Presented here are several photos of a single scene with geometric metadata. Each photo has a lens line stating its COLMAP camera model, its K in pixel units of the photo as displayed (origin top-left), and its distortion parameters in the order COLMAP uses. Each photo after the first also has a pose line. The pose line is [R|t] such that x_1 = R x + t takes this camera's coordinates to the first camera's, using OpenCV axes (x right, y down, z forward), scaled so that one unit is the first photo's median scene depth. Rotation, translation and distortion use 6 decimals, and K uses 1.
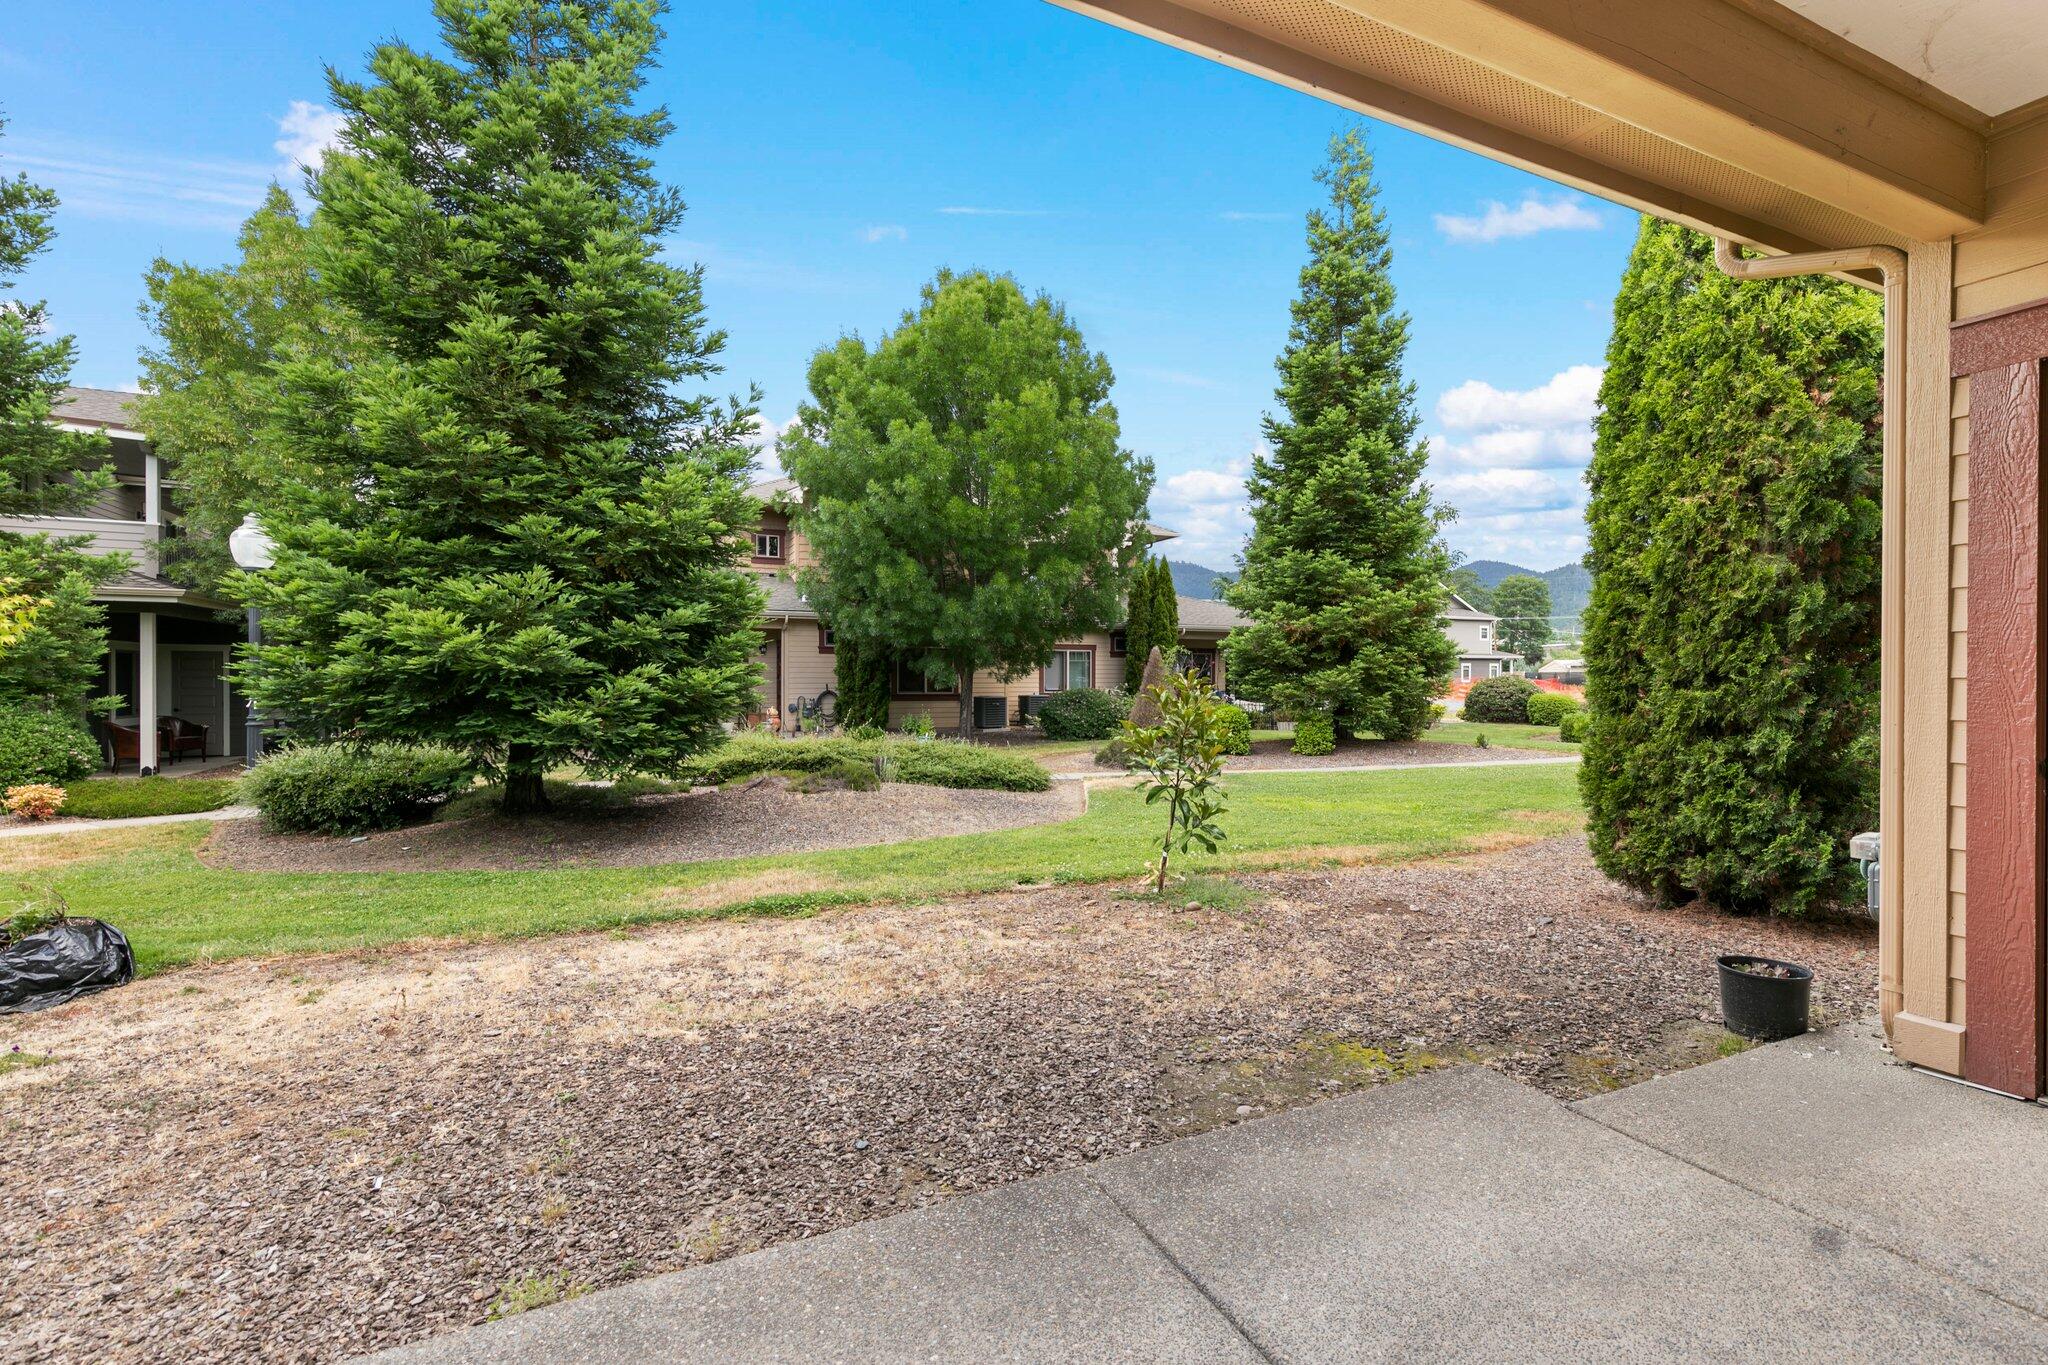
lens RADIAL K [[909.9, 0, 1037.1], [0, 909.9, 684.9], [0, 0, 1]] dist [0.002096, -0.000020]
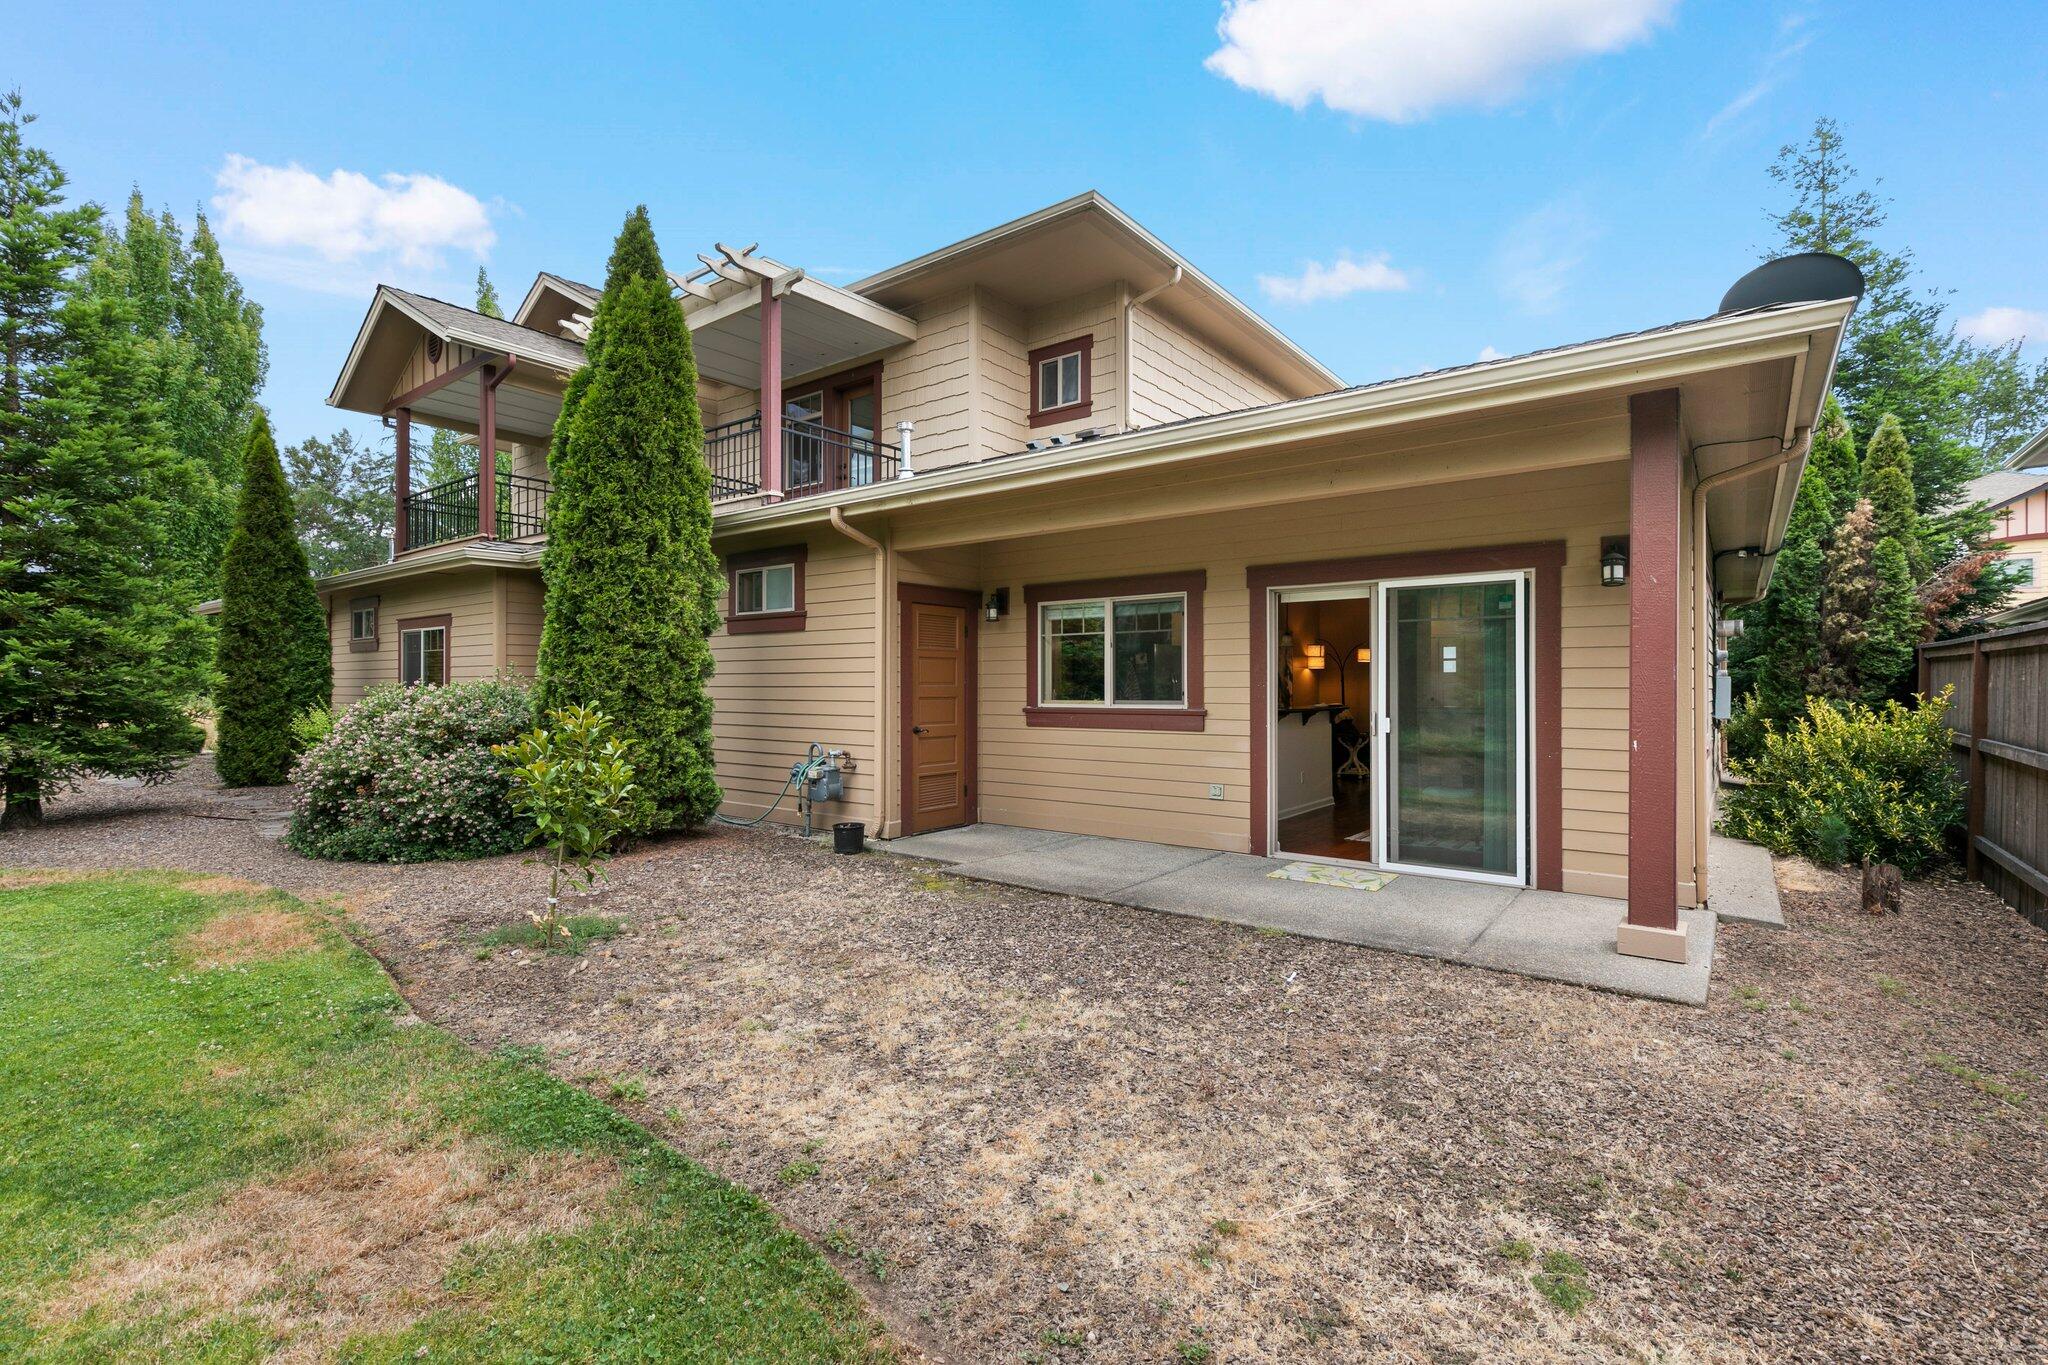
lens RADIAL K [[909.9, 0, 1037.1], [0, 909.9, 684.9], [0, 0, 1]] dist [0.002096, -0.000020]
pose [[-0.458838, 0.001542, 0.888519, -0.410161], [0.006941, 0.999974, 0.001848, -0.015128], [-0.888493, 0.007015, -0.458837, 0.440902]]
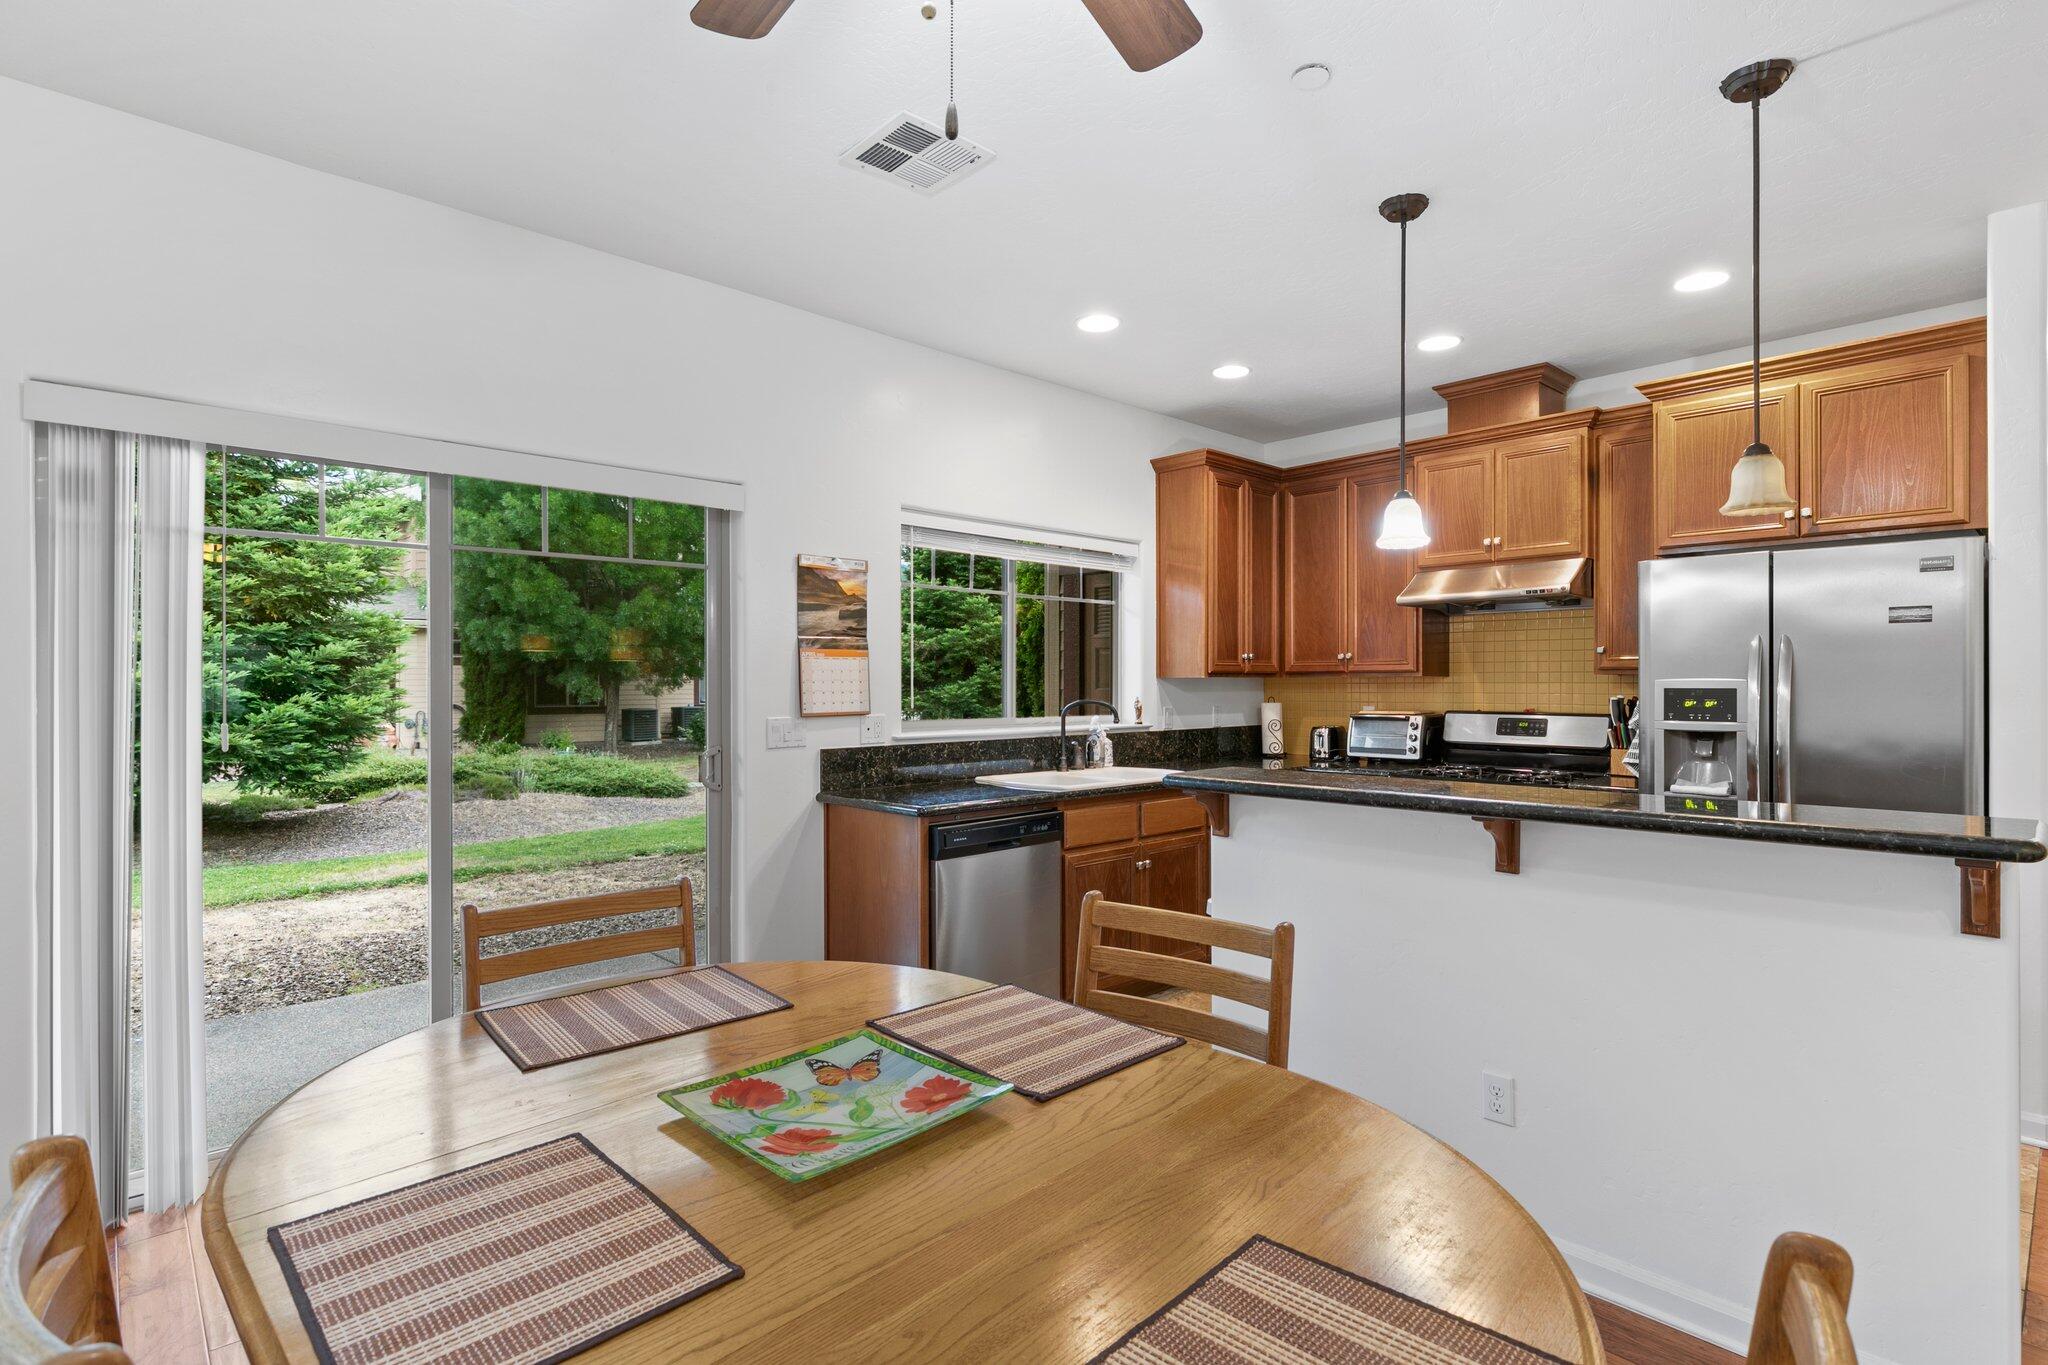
lens RADIAL K [[994.7, 0, 1035.4], [0, 994.7, 683.0], [0, 0, 1]] dist [-0.001452, -0.004653]
pose [[0.950955, -0.002492, 0.309318, 0.043966], [0.004591, 0.999971, -0.006058, -0.013128], [-0.309294, 0.007181, 0.950939, -0.291831]]
